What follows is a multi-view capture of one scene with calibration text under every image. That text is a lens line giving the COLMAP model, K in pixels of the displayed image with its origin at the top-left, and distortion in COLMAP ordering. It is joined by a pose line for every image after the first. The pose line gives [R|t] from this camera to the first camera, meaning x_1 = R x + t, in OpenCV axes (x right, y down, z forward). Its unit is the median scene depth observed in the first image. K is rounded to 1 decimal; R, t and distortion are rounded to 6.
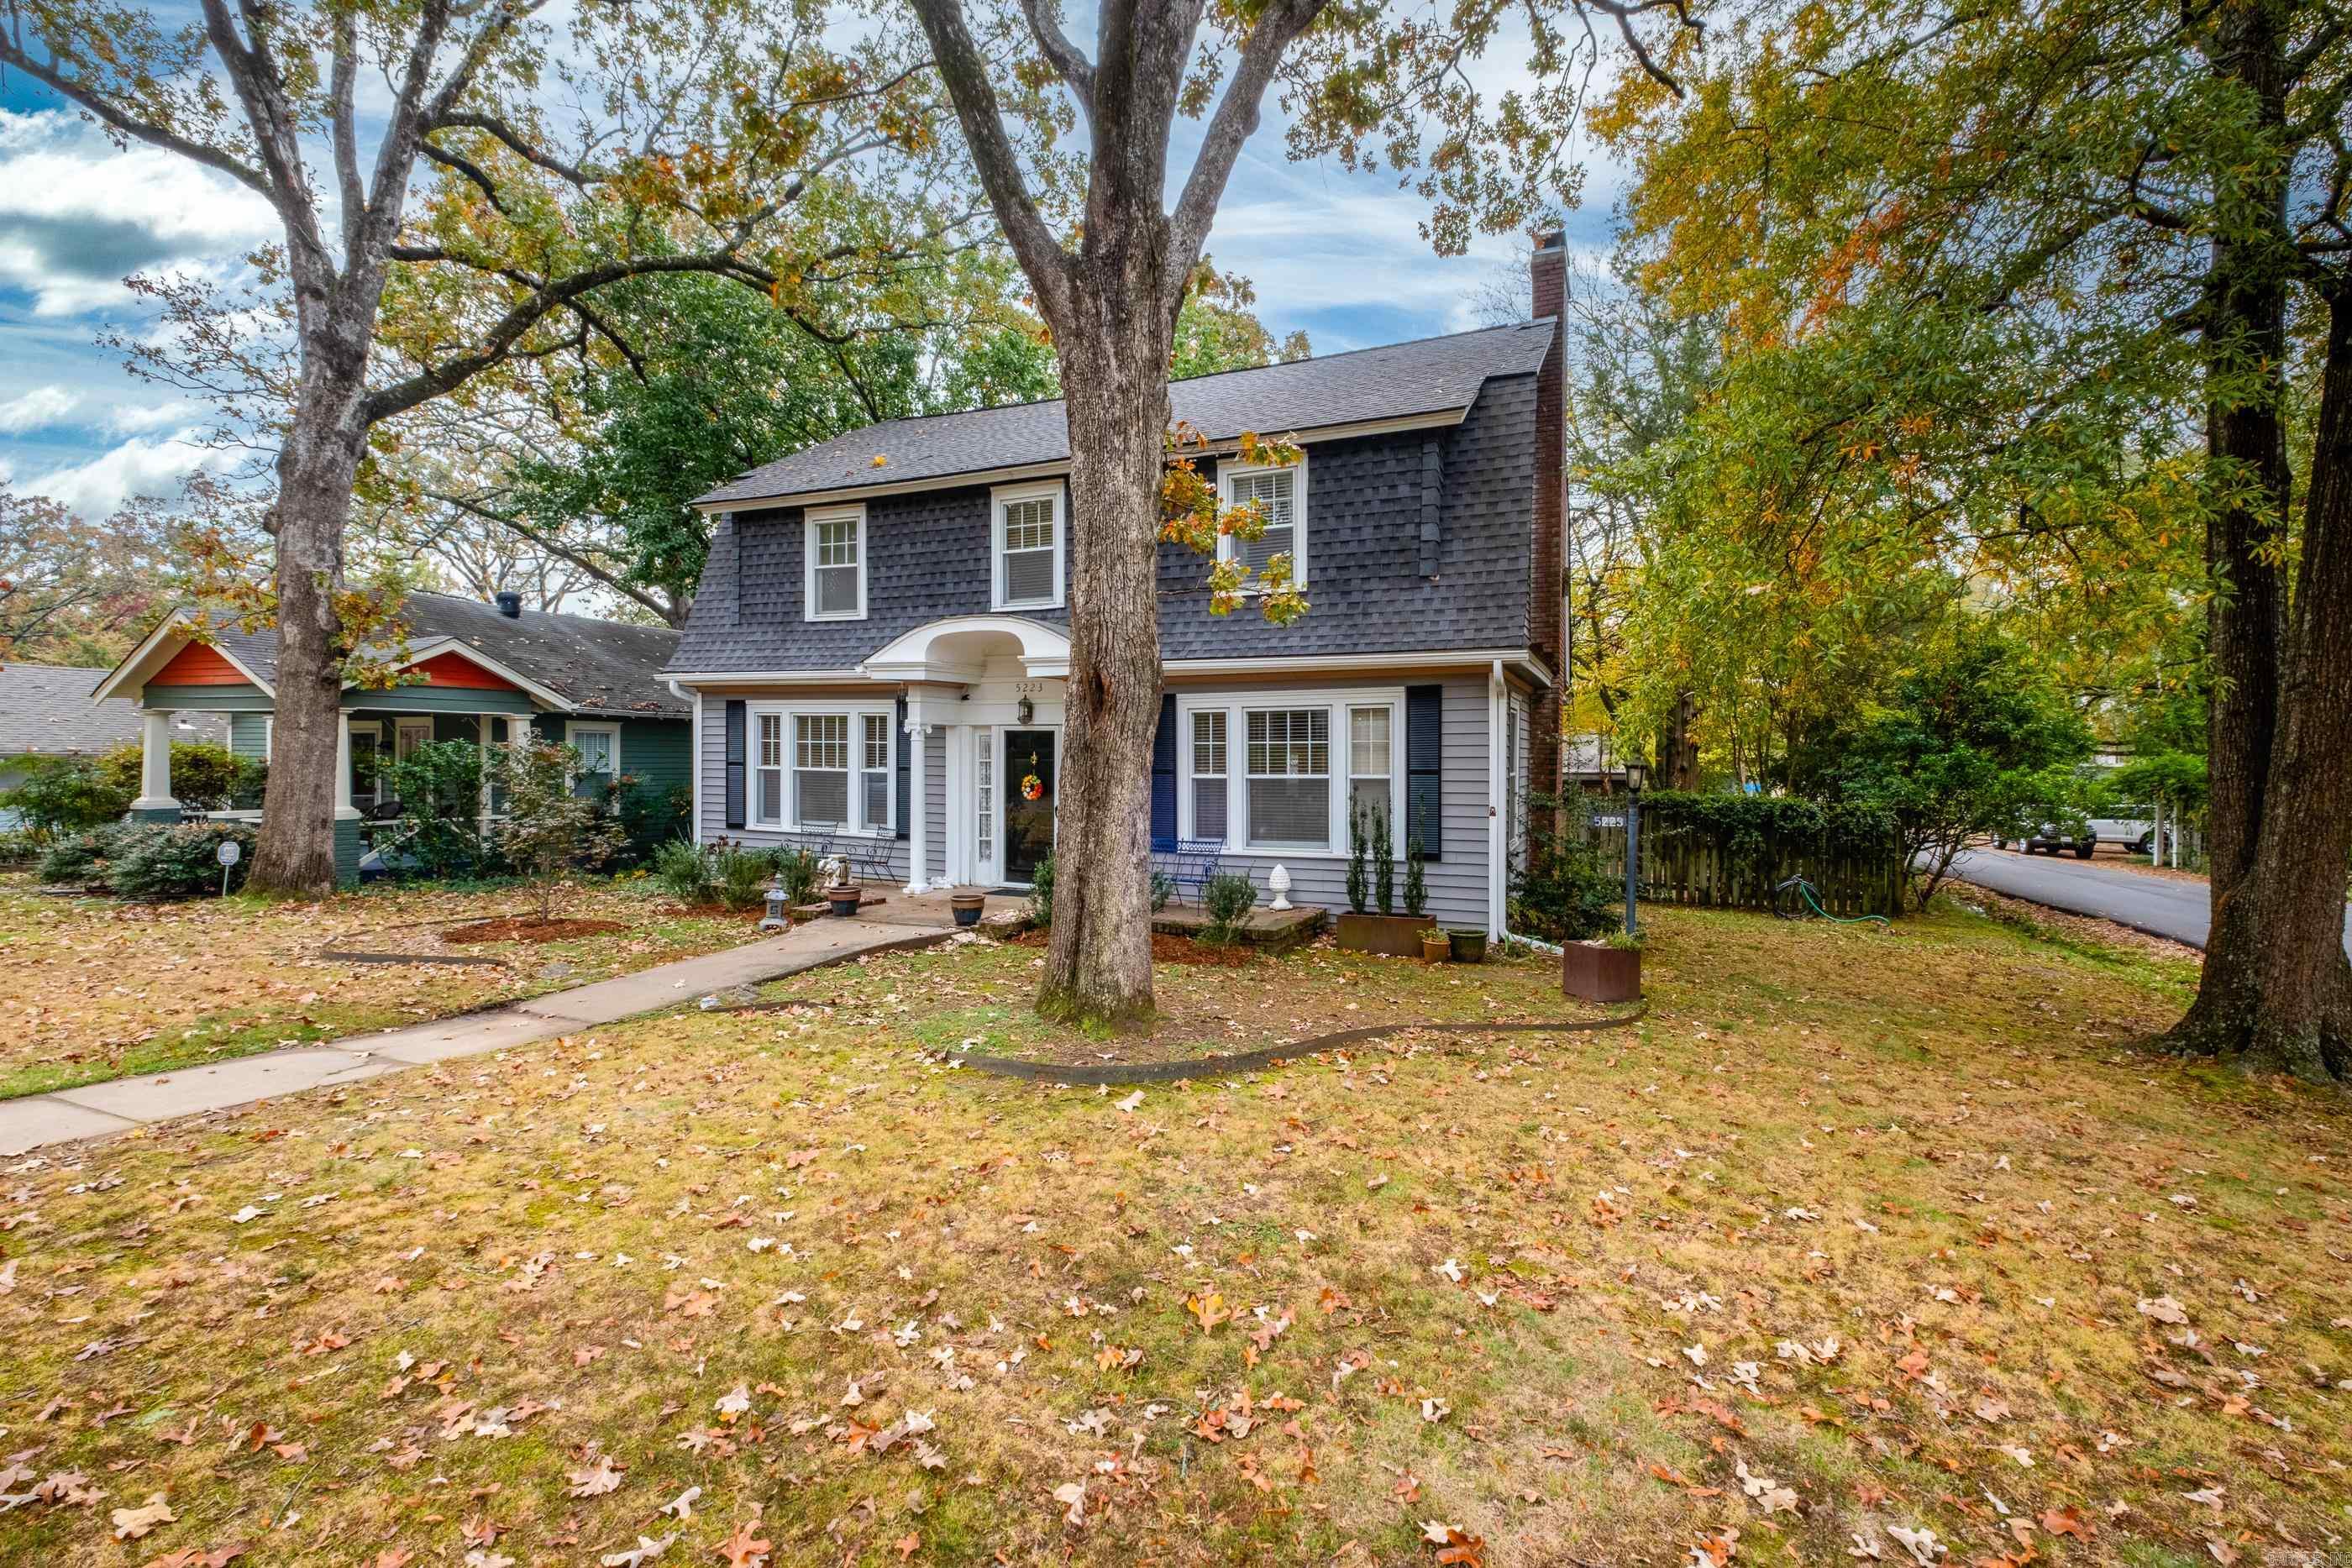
lens RADIAL K [[1024.4, 0, 1188.0], [0, 1024.4, 760.7], [0, 0, 1]] dist [0.010039, -0.005835]
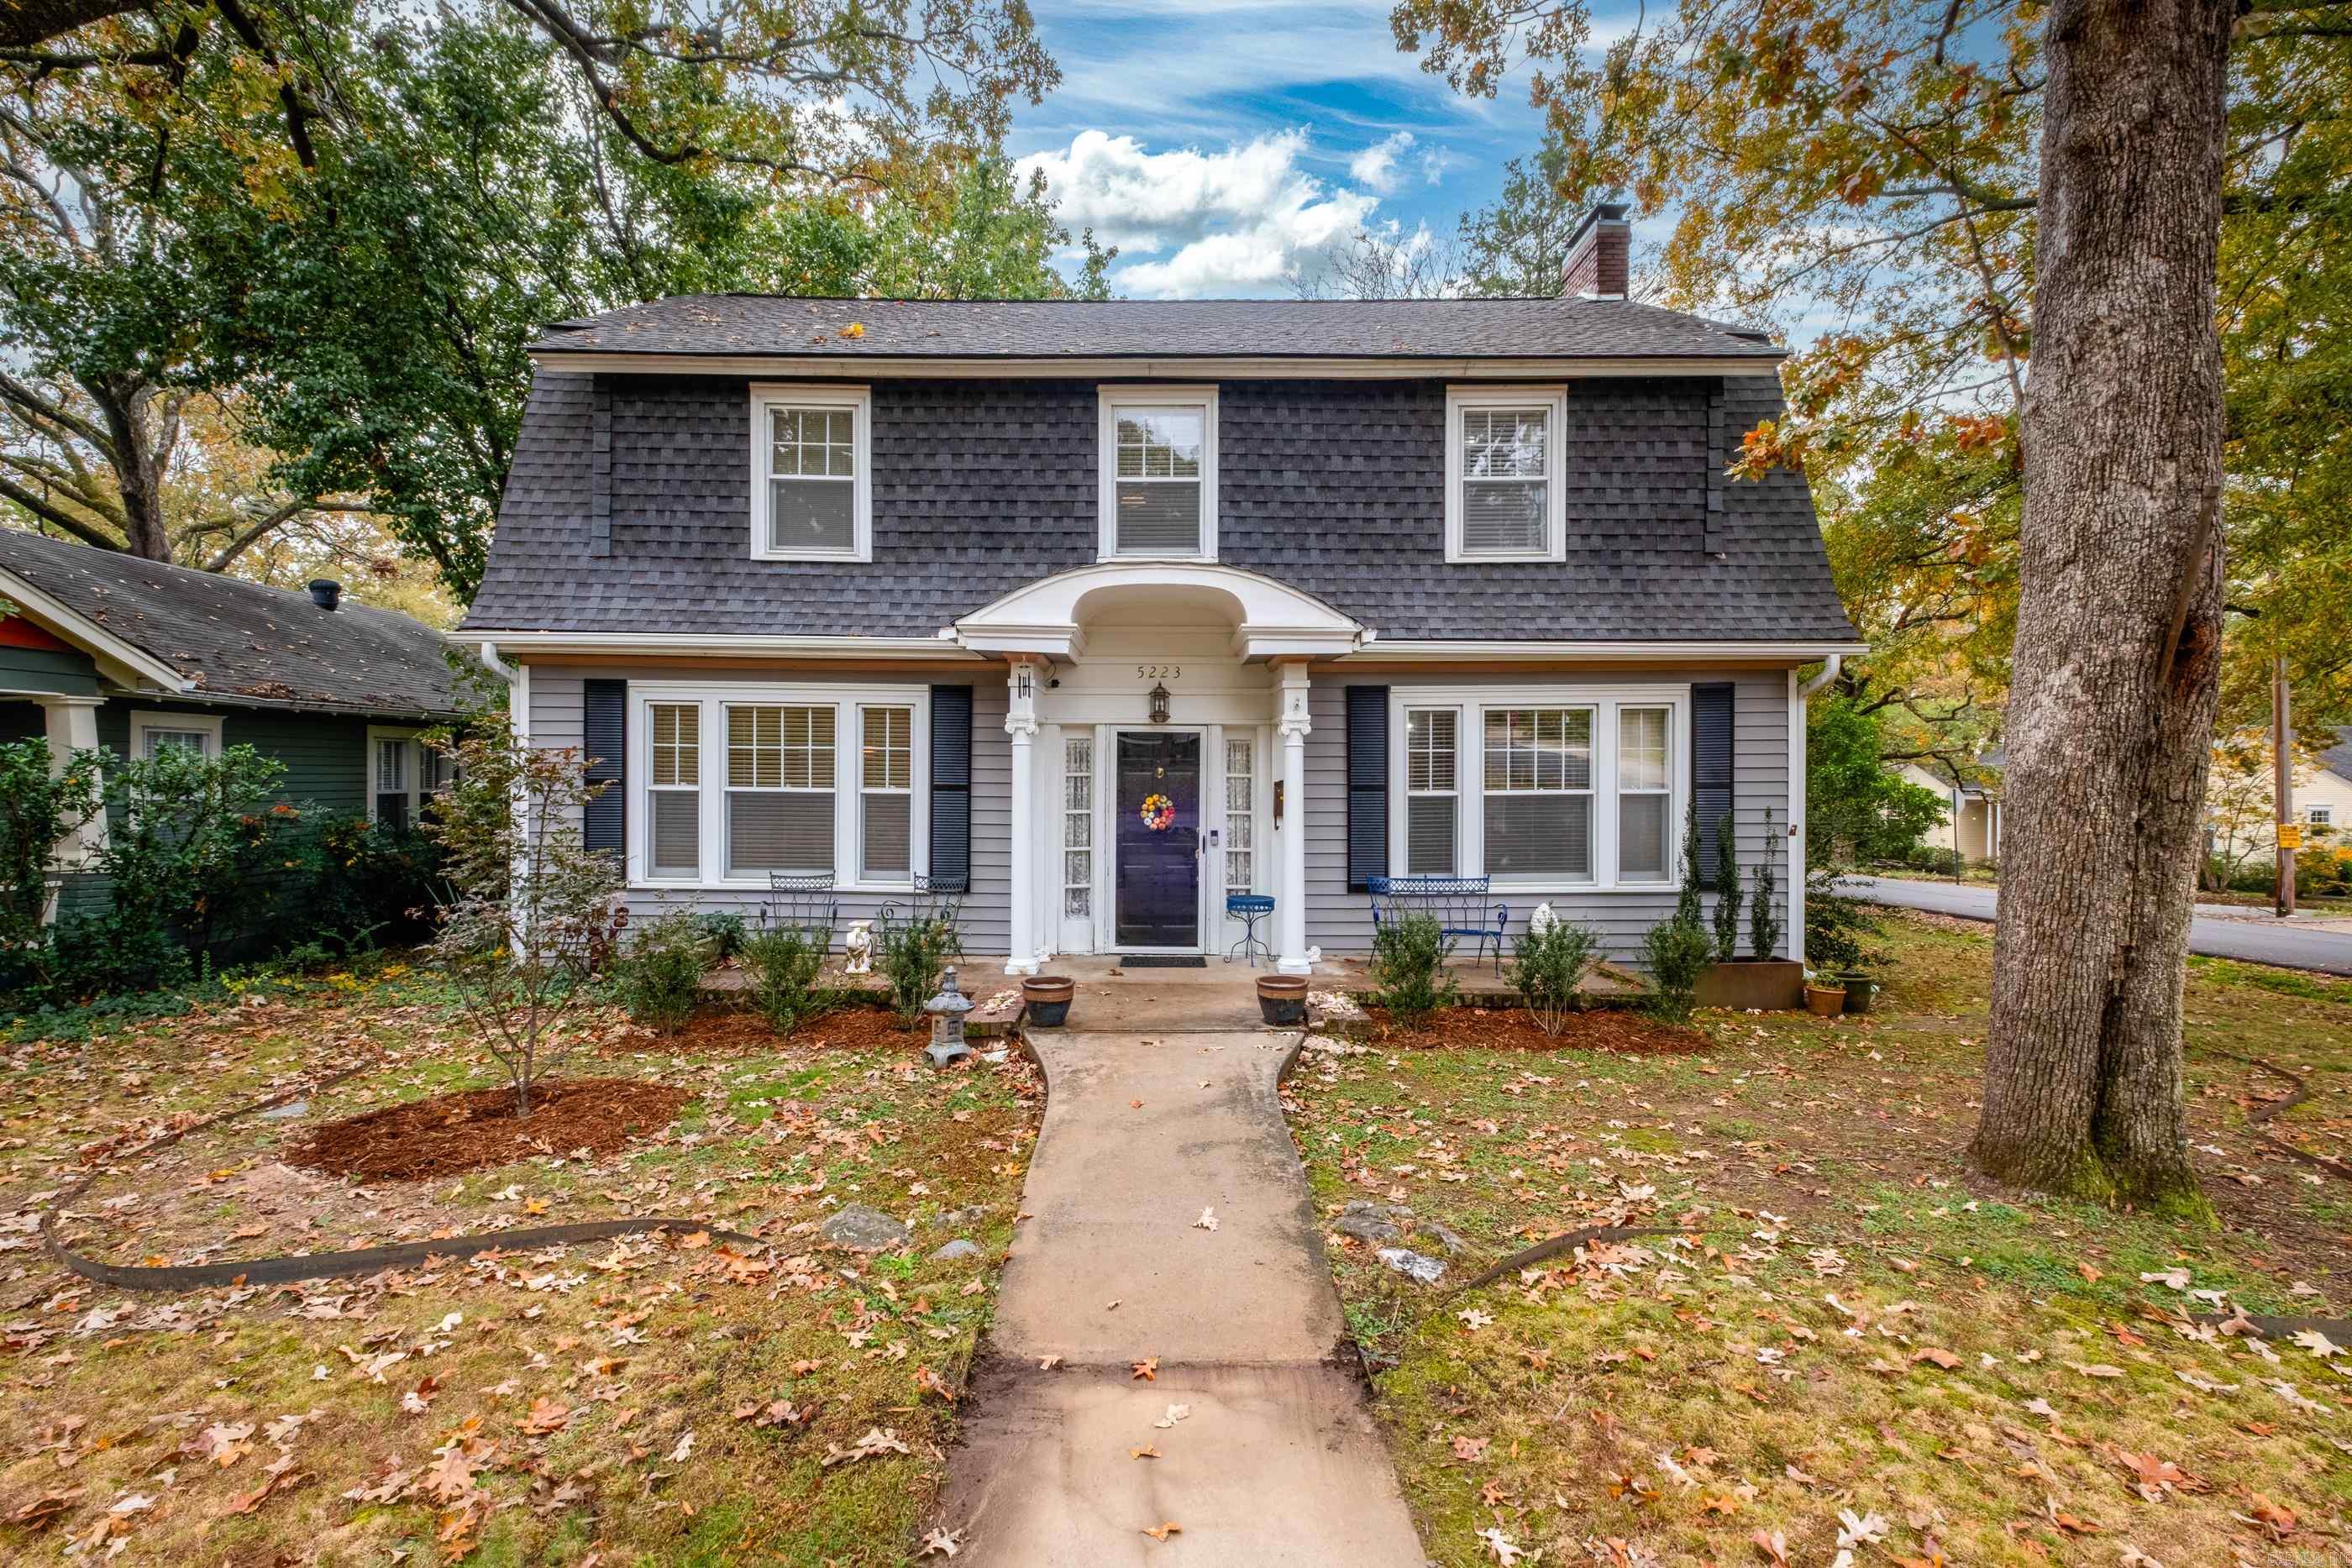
lens RADIAL K [[1024.4, 0, 1166.3], [0, 1024.4, 776.1], [0, 0, 1]] dist [0.010039, -0.005835]
pose [[0.915377, -0.004487, 0.402572, -0.431070], [0.004980, 0.999988, -0.000177, 0.001469], [-0.402566, 0.002167, 0.915388, 0.336107]]
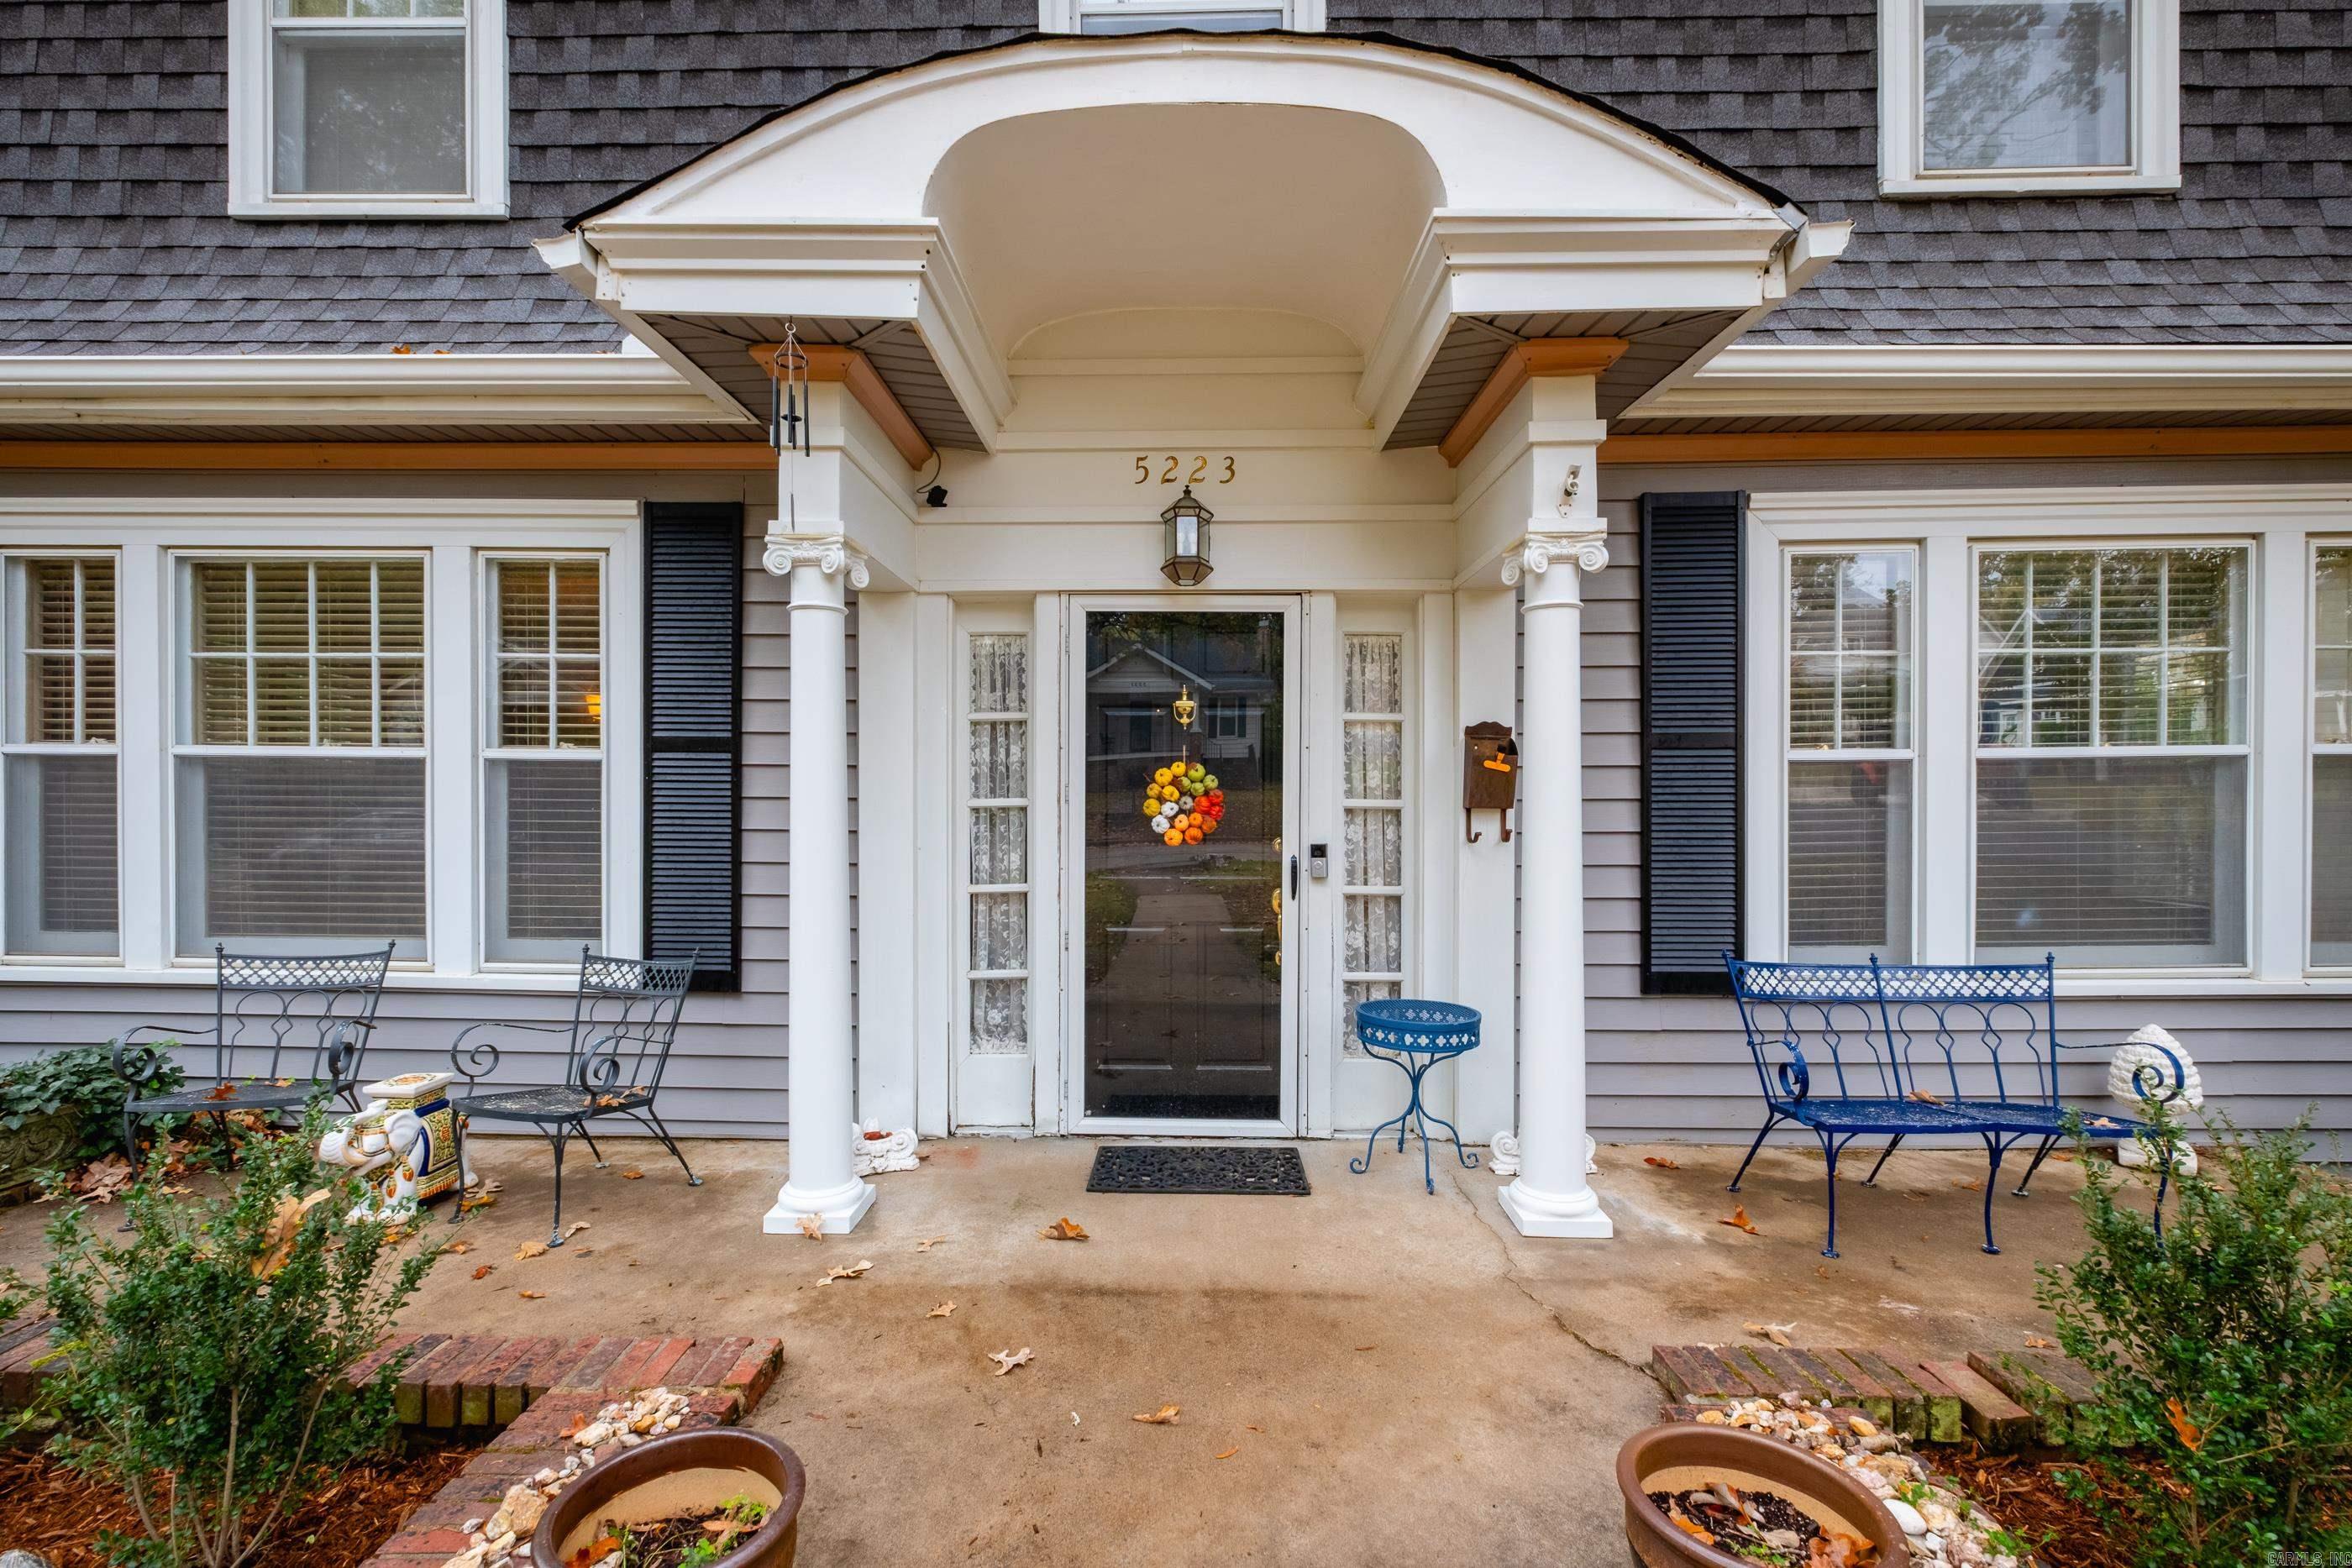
lens RADIAL K [[1024.4, 0, 1166.1], [0, 1024.4, 800.1], [0, 0, 1]] dist [0.010039, -0.005835]
pose [[0.922888, -0.007062, 0.385004, -0.271988], [0.006953, 0.999974, 0.001677, 0.024948], [-0.385006, 0.001130, 0.922913, 0.711027]]
